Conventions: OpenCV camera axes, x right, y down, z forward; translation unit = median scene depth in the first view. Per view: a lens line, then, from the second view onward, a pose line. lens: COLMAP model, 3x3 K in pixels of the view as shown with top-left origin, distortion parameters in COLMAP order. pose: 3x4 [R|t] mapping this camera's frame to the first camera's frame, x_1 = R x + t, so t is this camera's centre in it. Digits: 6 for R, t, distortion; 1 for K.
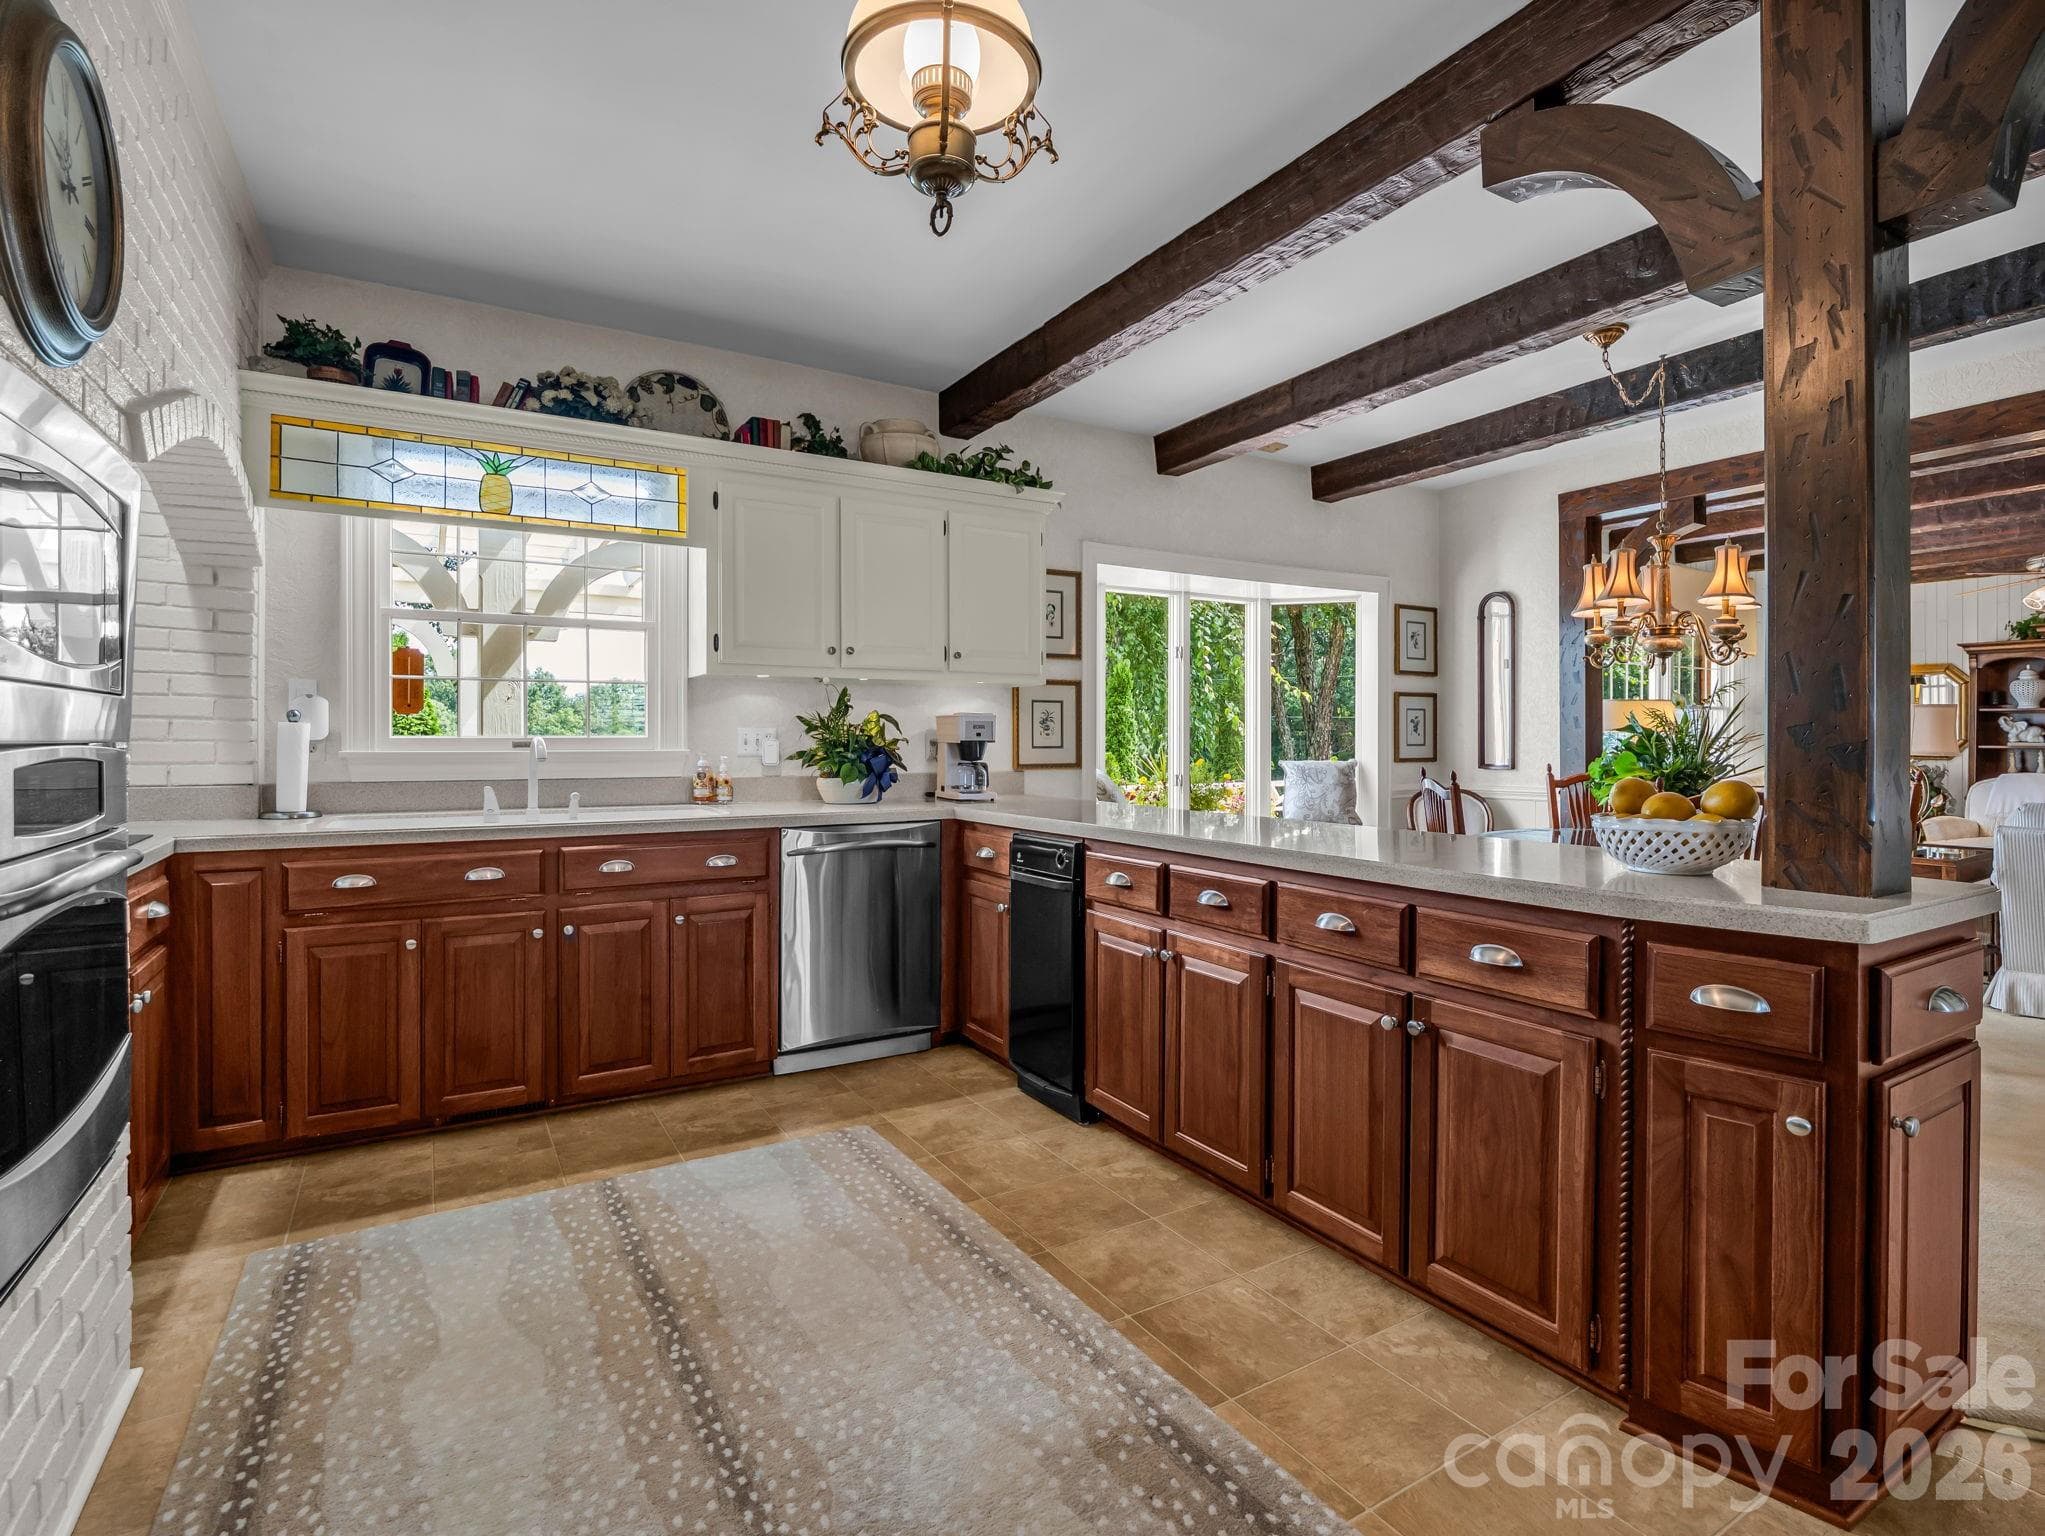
lens RADIAL K [[998.0, 0, 1011.2], [0, 998.0, 739.2], [0, 0, 1]] dist [-0.012461, -0.003200]
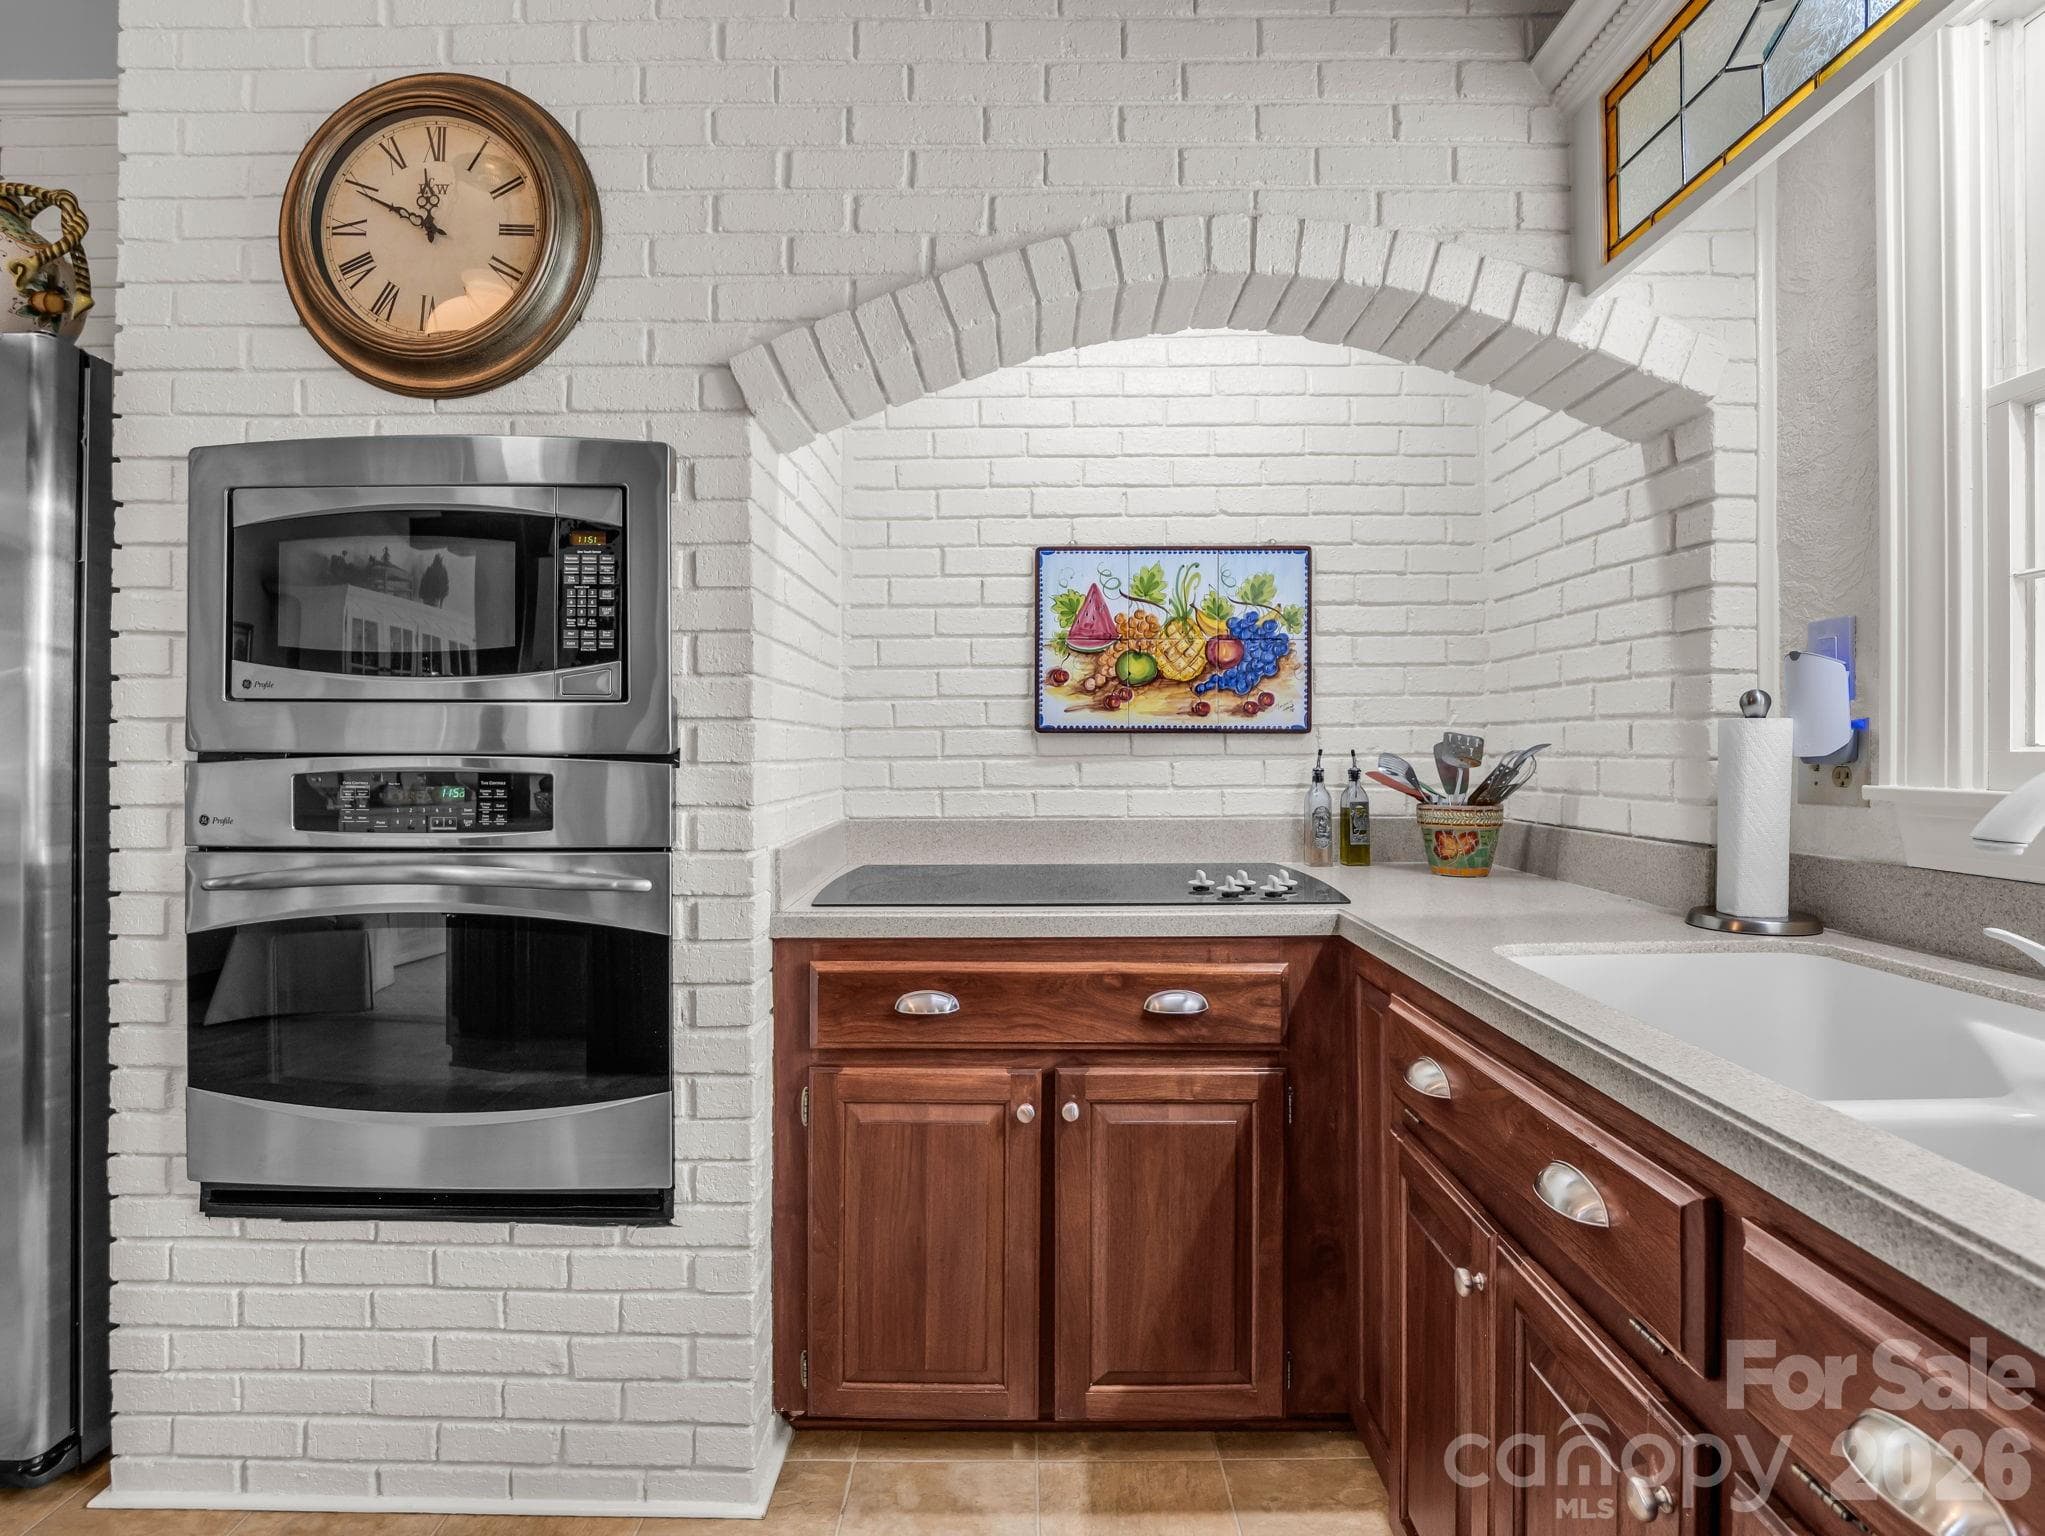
lens RADIAL K [[998.0, 0, 1022.5], [0, 998.0, 757.8], [0, 0, 1]] dist [-0.012461, -0.003200]
pose [[-0.516390, -0.001284, -0.856353, -0.165797], [-0.002178, 0.999998, -0.000186, 0.002588], [0.856351, 0.001769, -0.516391, 0.959905]]
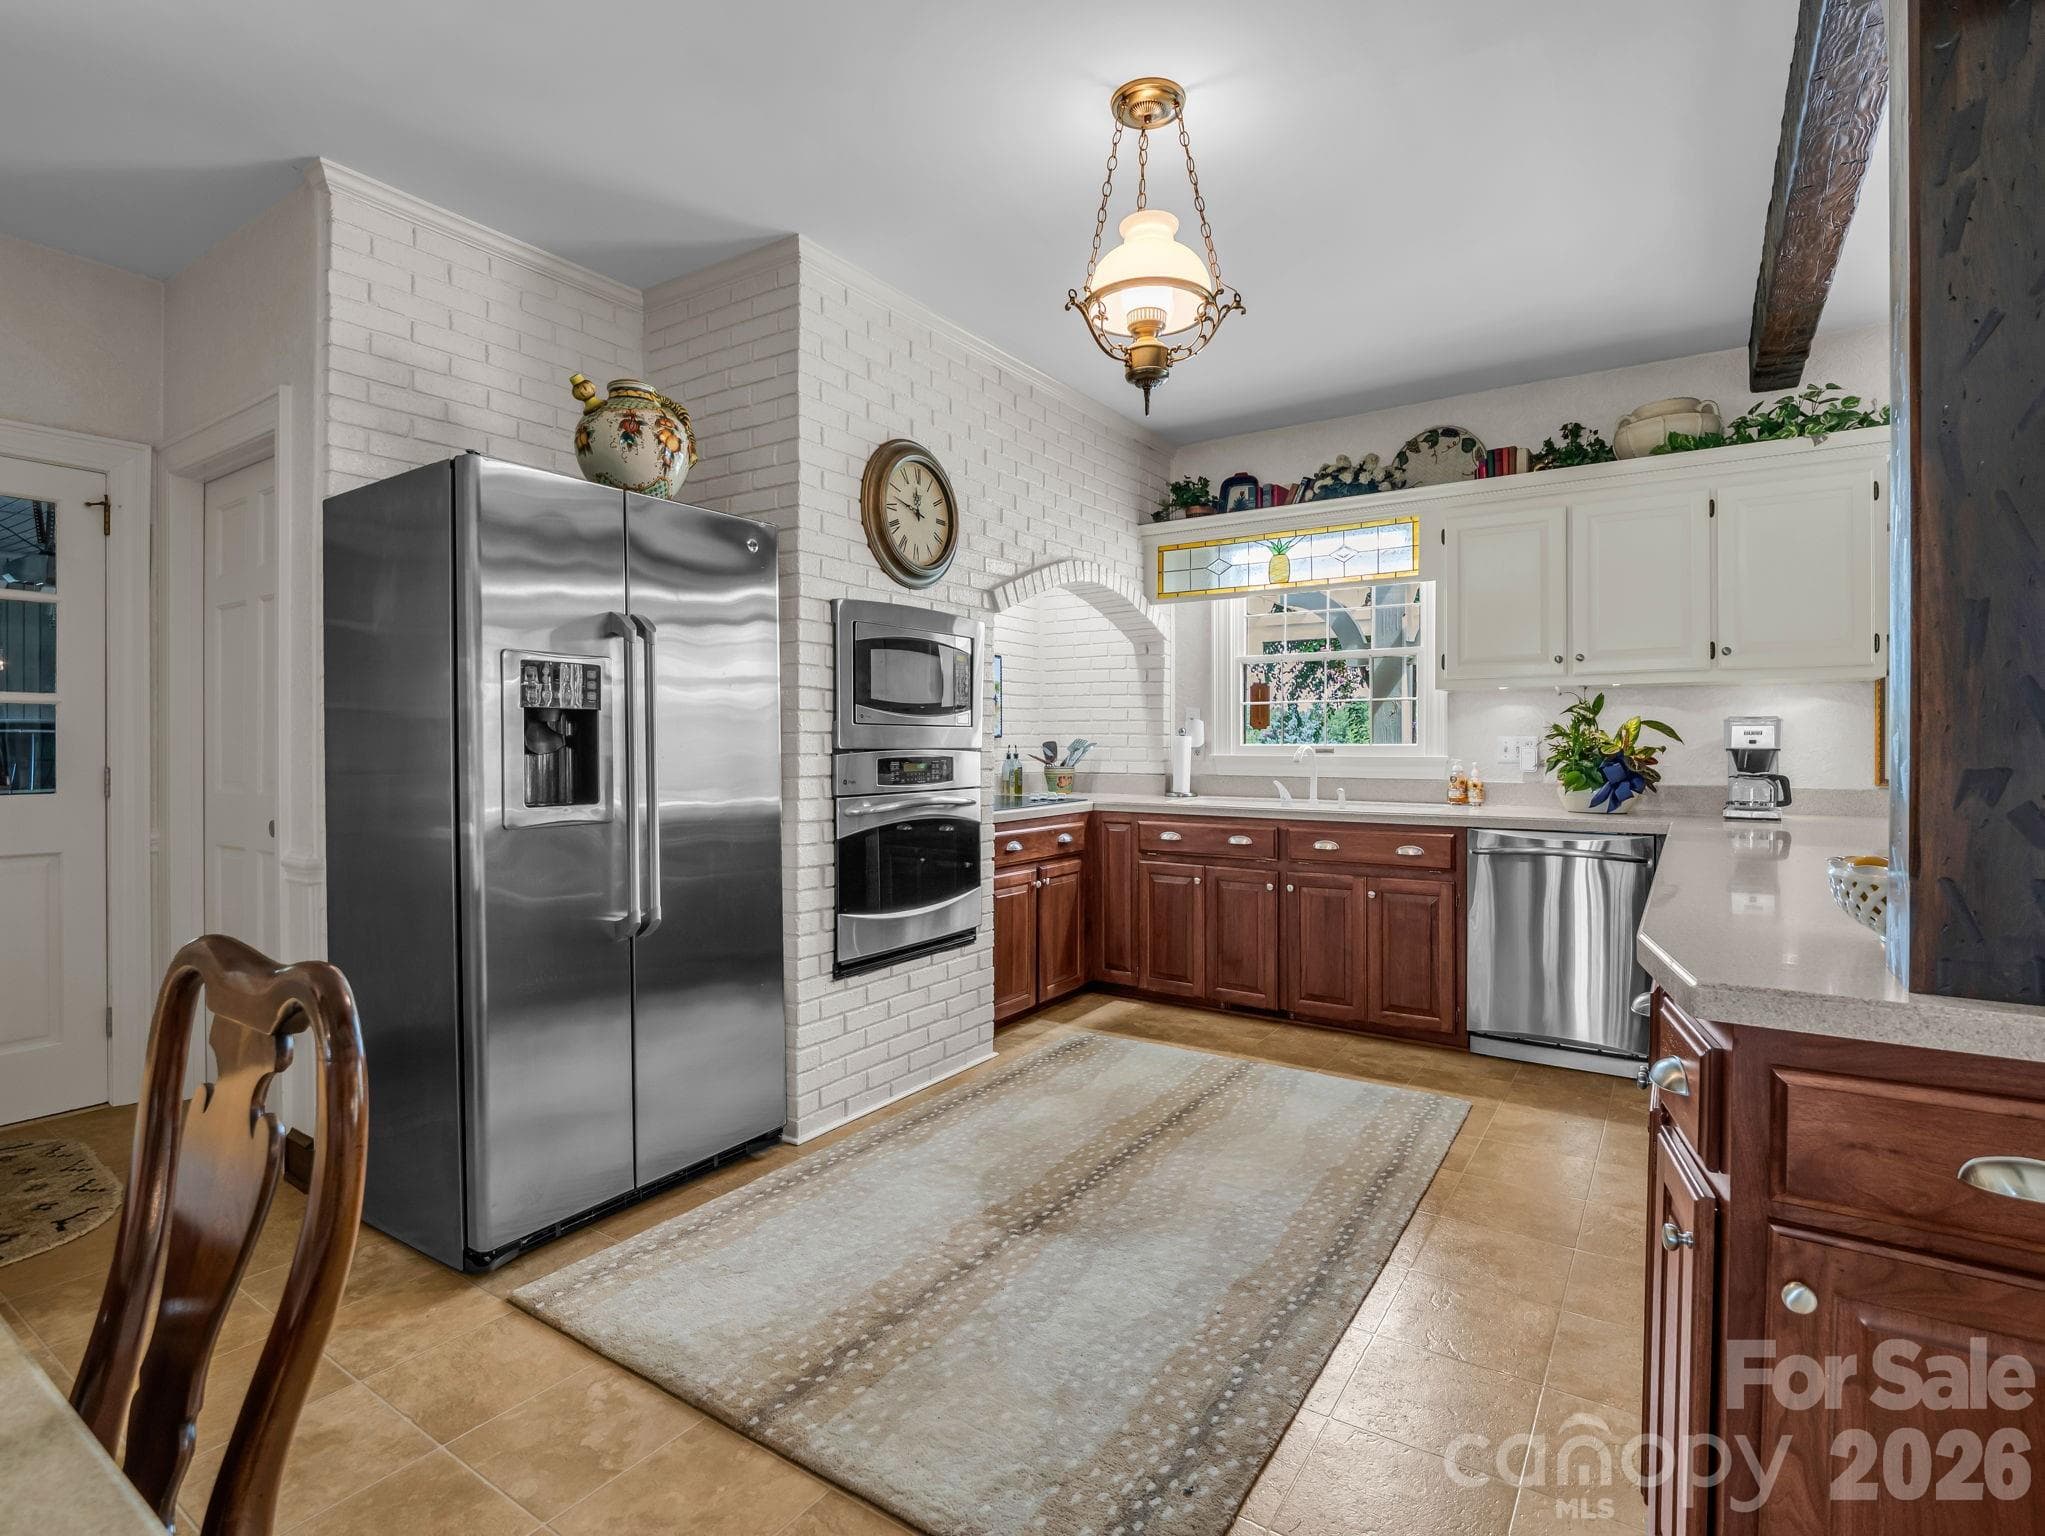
lens RADIAL K [[998.0, 0, 1018.2], [0, 998.0, 747.3], [0, 0, 1]] dist [-0.012461, -0.003200]
pose [[0.424583, 0.002106, -0.905386, 0.612675], [0.000740, 0.999996, 0.002674, -0.003642], [0.905389, -0.001806, 0.424580, 0.089366]]
